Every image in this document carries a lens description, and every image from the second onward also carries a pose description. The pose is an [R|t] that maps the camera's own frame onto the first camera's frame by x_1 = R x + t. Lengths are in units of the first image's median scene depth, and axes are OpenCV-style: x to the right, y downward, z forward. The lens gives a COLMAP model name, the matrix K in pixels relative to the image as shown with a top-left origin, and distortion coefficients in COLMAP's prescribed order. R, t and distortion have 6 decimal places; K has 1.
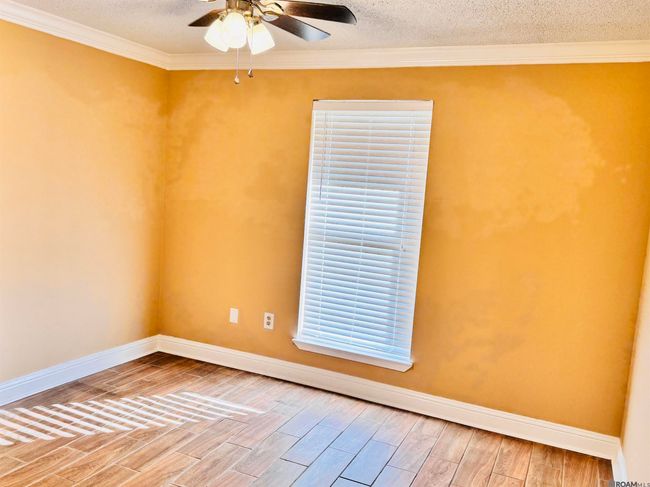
lens RADIAL K [[560.9, 0, 325.0], [0, 560.9, 243.5], [0, 0, 1]] dist [0.000814, 0.002409]
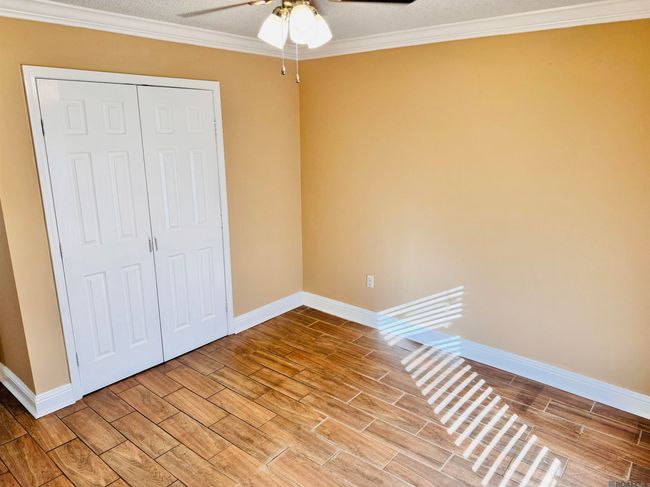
lens RADIAL K [[465.8, 0, 325.0], [0, 465.8, 243.5], [0, 0, 1]] dist [-0.003938, -0.001140]
pose [[-0.261180, 0.164433, -0.951182, 0.426207], [-0.135278, 0.969425, 0.204732, -0.118940], [0.955764, 0.182146, -0.230950, 0.877059]]
